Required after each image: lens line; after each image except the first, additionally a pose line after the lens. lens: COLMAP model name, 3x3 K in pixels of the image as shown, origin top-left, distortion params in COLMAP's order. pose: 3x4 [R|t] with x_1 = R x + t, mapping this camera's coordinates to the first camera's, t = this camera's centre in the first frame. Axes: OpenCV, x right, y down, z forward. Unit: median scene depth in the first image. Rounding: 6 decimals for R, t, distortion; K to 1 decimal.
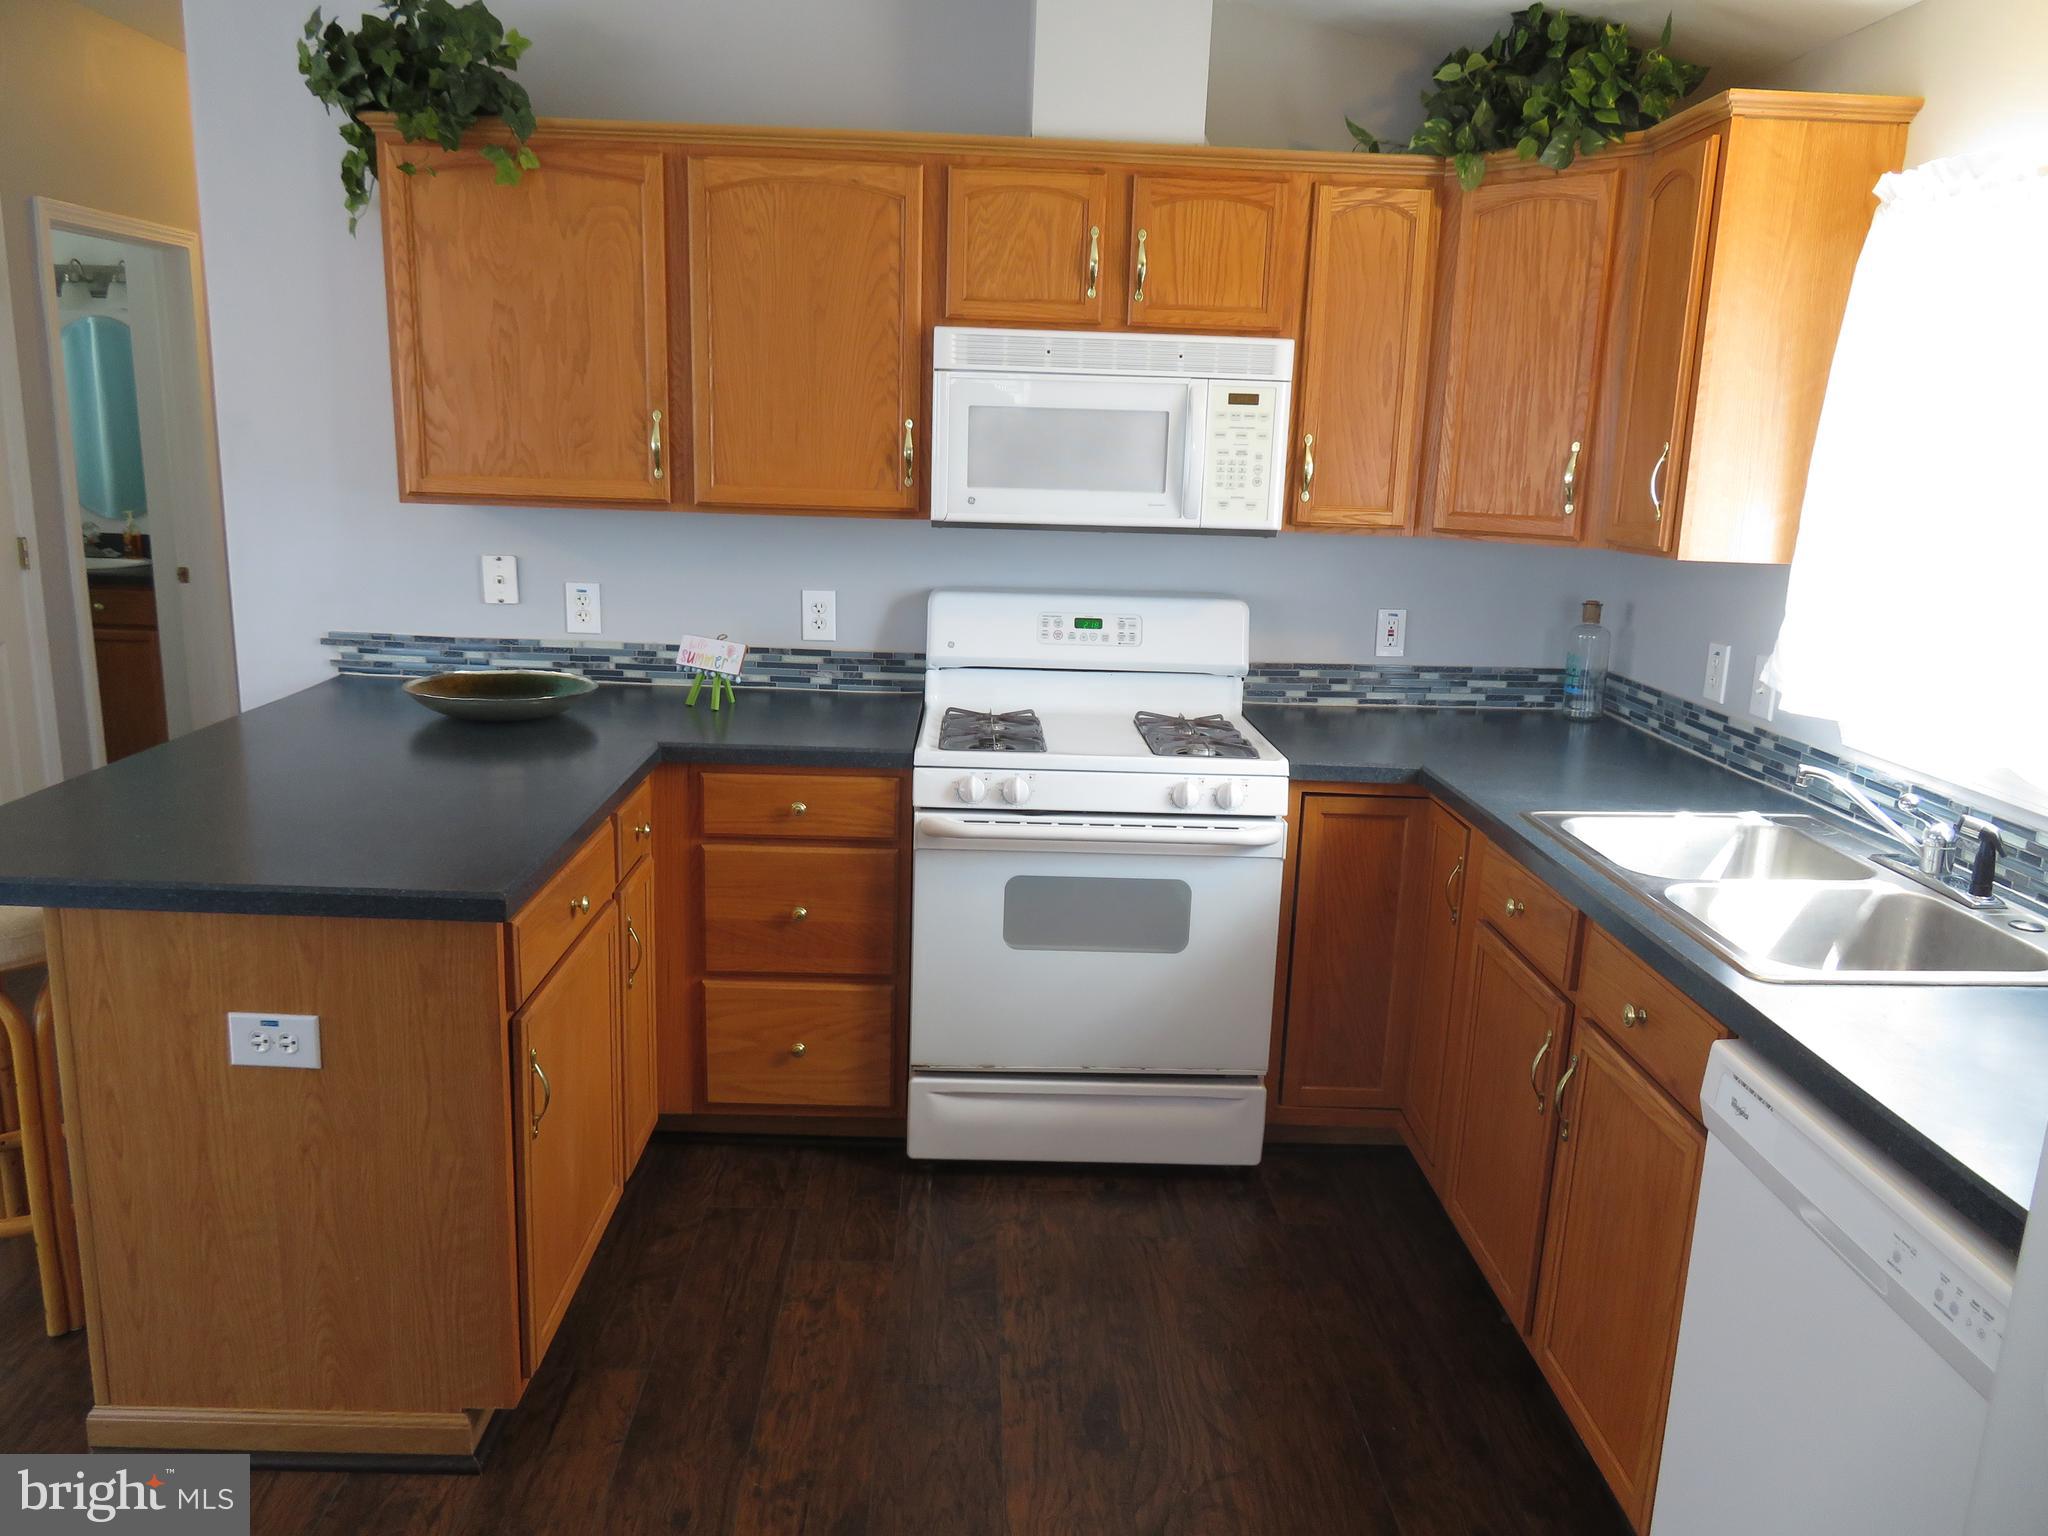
lens RADIAL K [[1457.7, 0, 1015.9], [0, 1457.7, 763.3], [0, 0, 1]] dist [-0.010782, 0.001426]
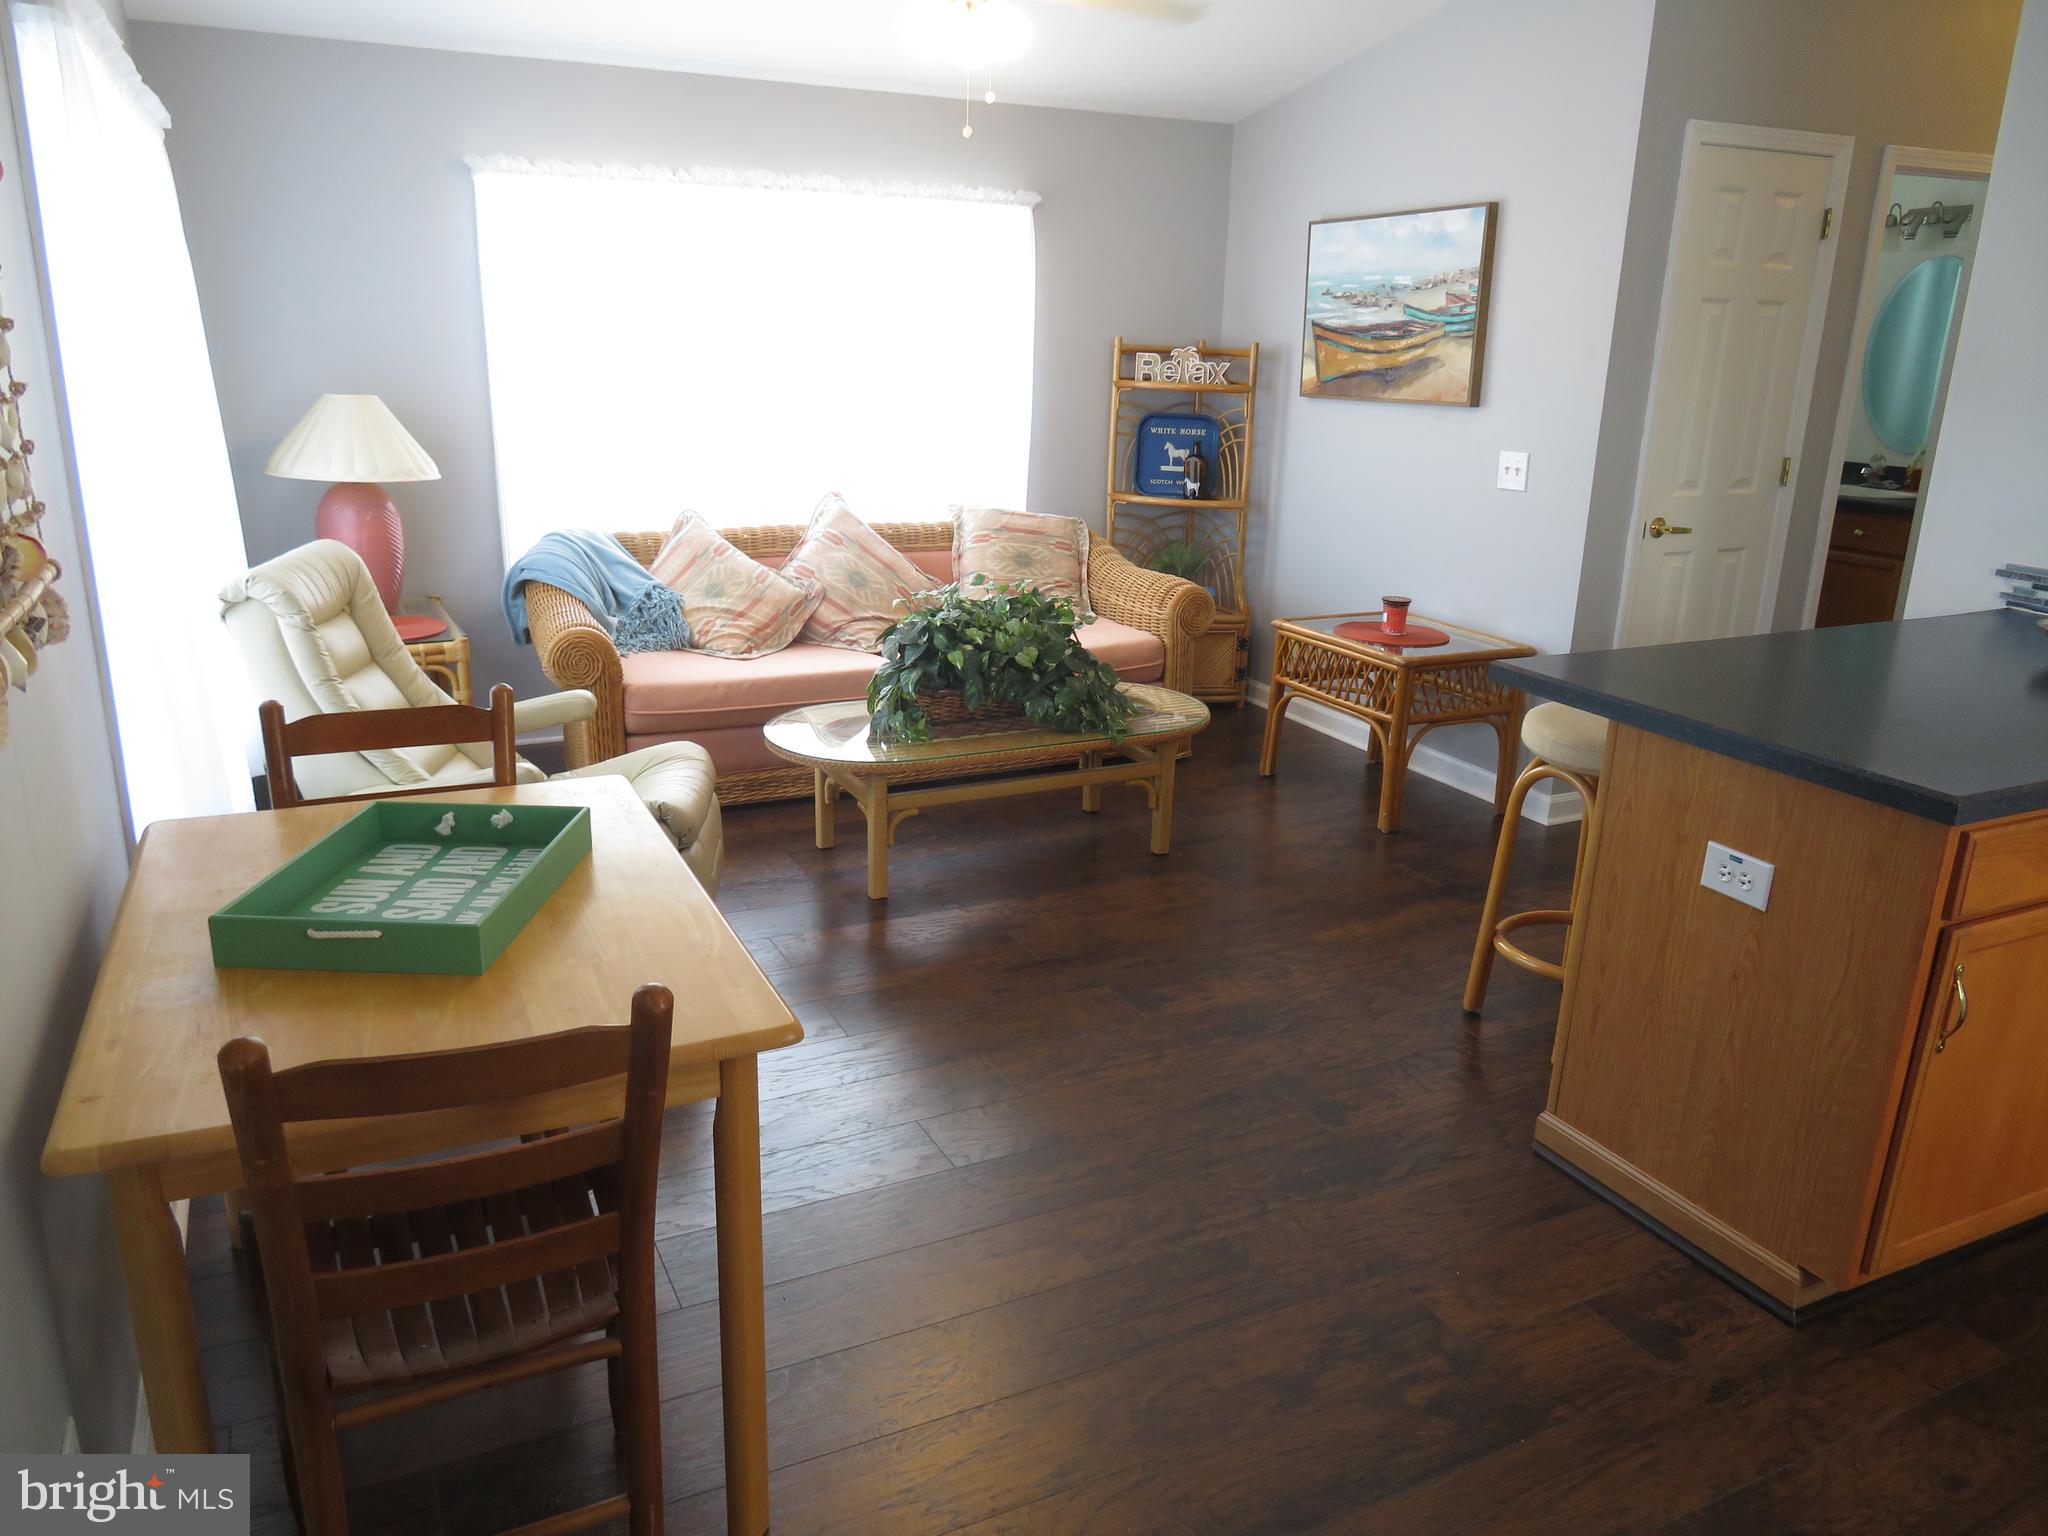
lens RADIAL K [[1457.7, 0, 1021.9], [0, 1457.7, 765.4], [0, 0, 1]] dist [-0.010782, 0.001426]
pose [[0.419079, 0.237193, -0.876420, 0.229649], [-0.209350, 0.964508, 0.160927, 0.037627], [0.883485, 0.116037, 0.453861, -0.032132]]
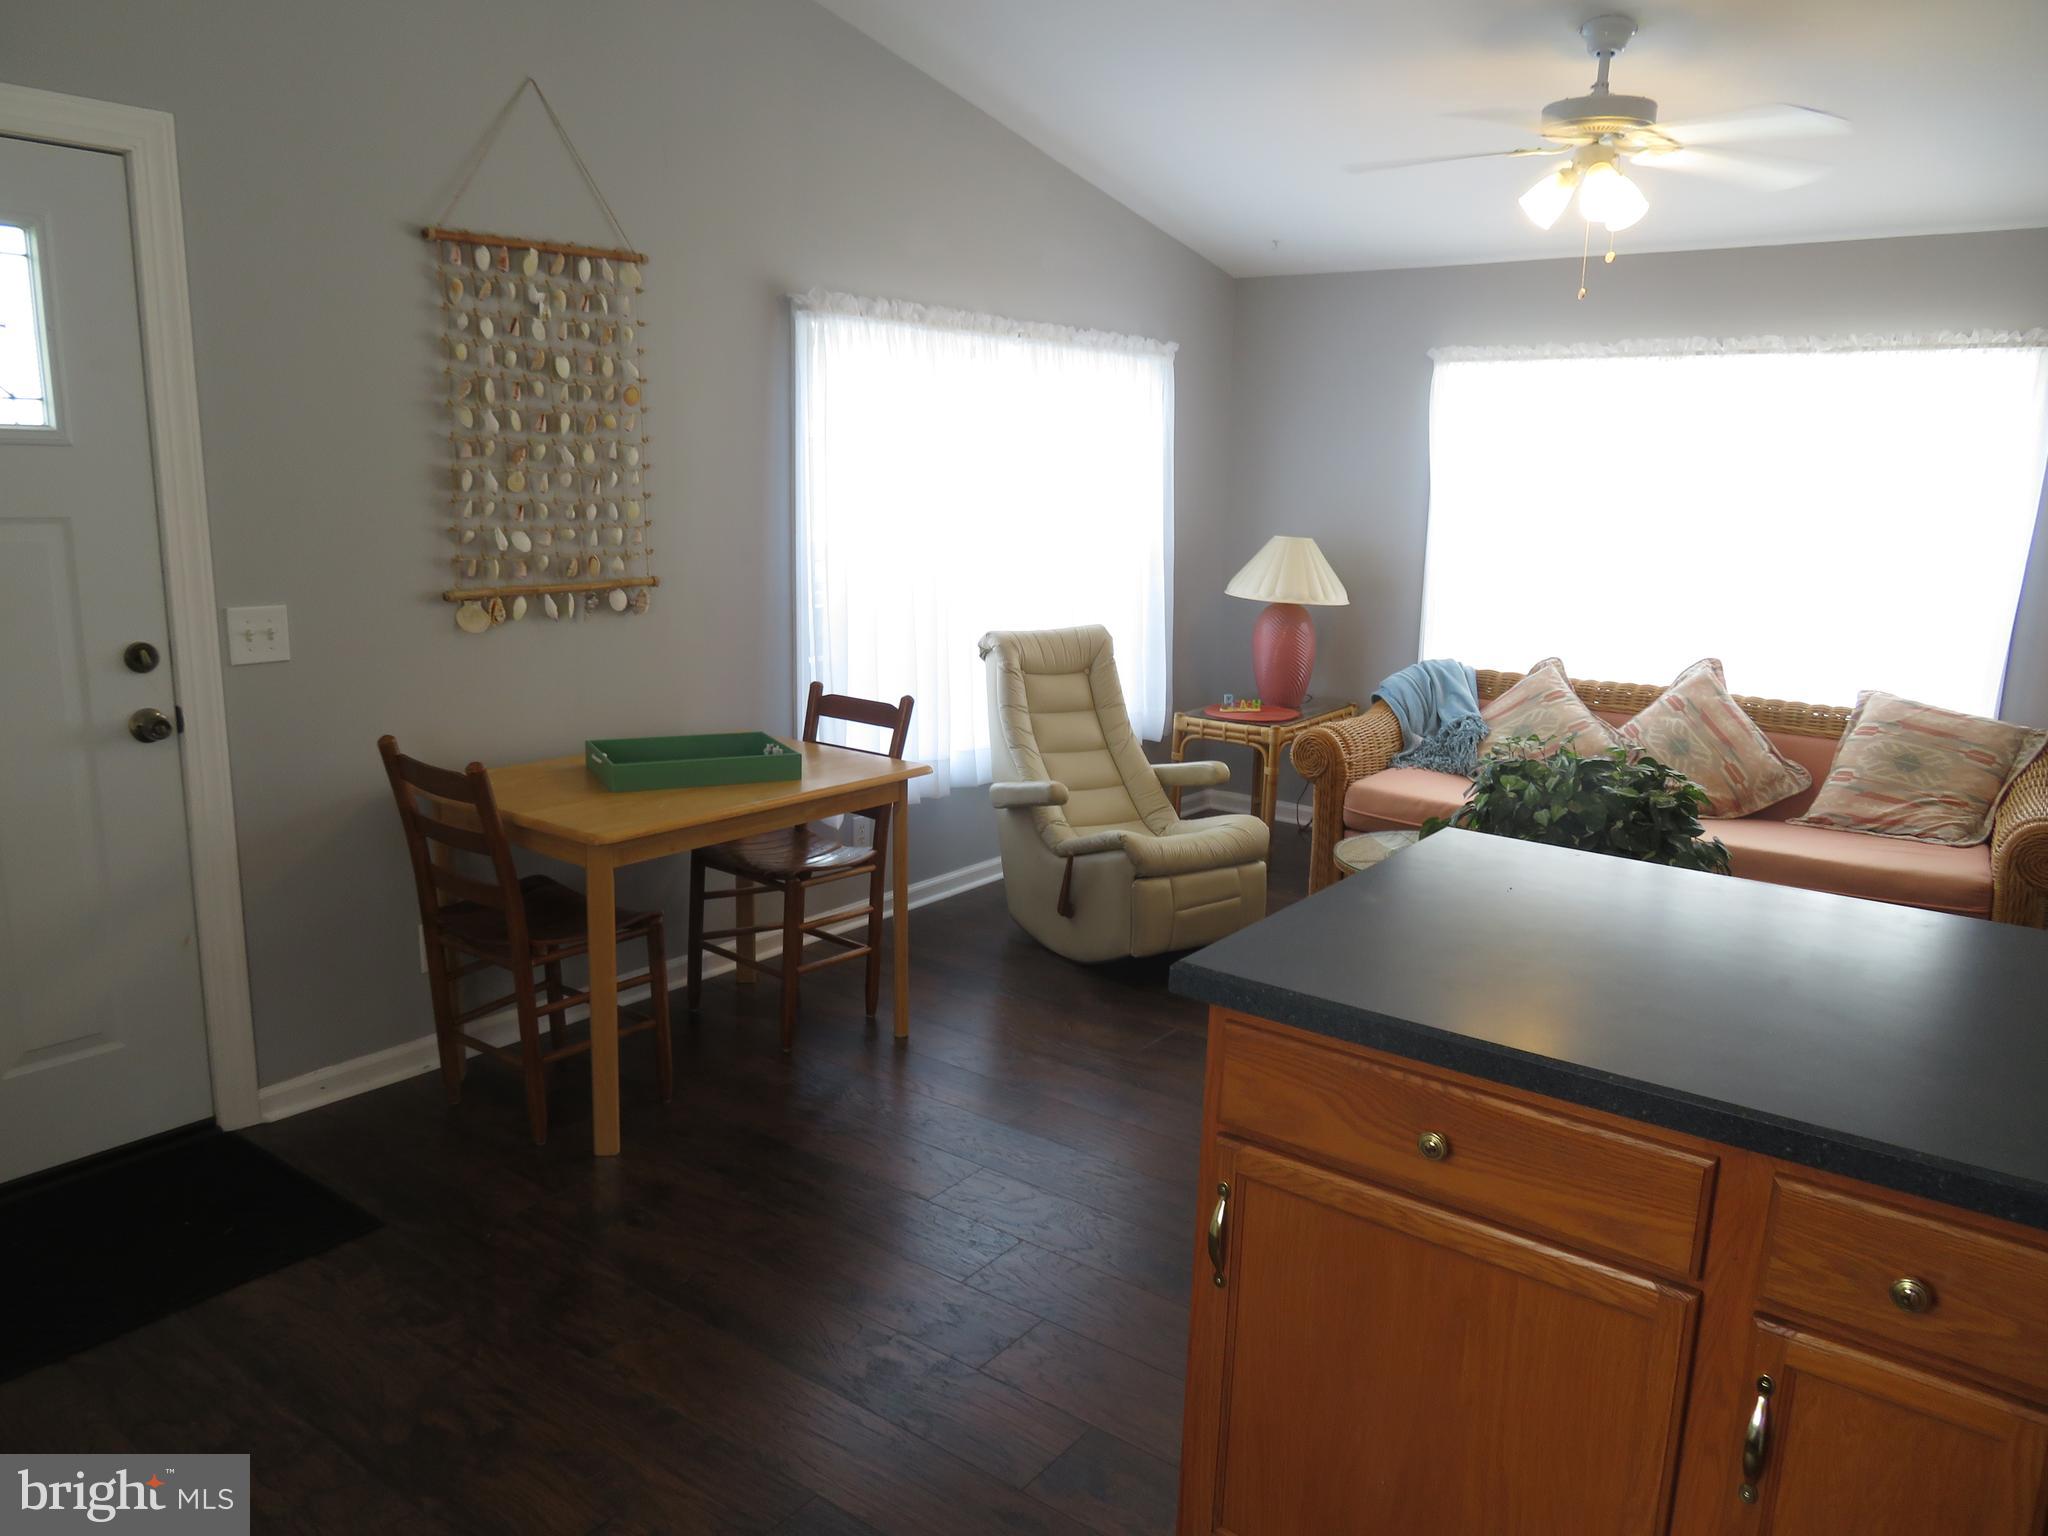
lens RADIAL K [[1457.7, 0, 1021.5], [0, 1457.7, 778.8], [0, 0, 1]] dist [-0.010782, 0.001426]
pose [[-0.618963, 0.116513, -0.776730, 0.354589], [-0.214350, 0.926336, 0.309767, -0.252182], [0.755605, 0.358226, -0.548394, 1.261379]]
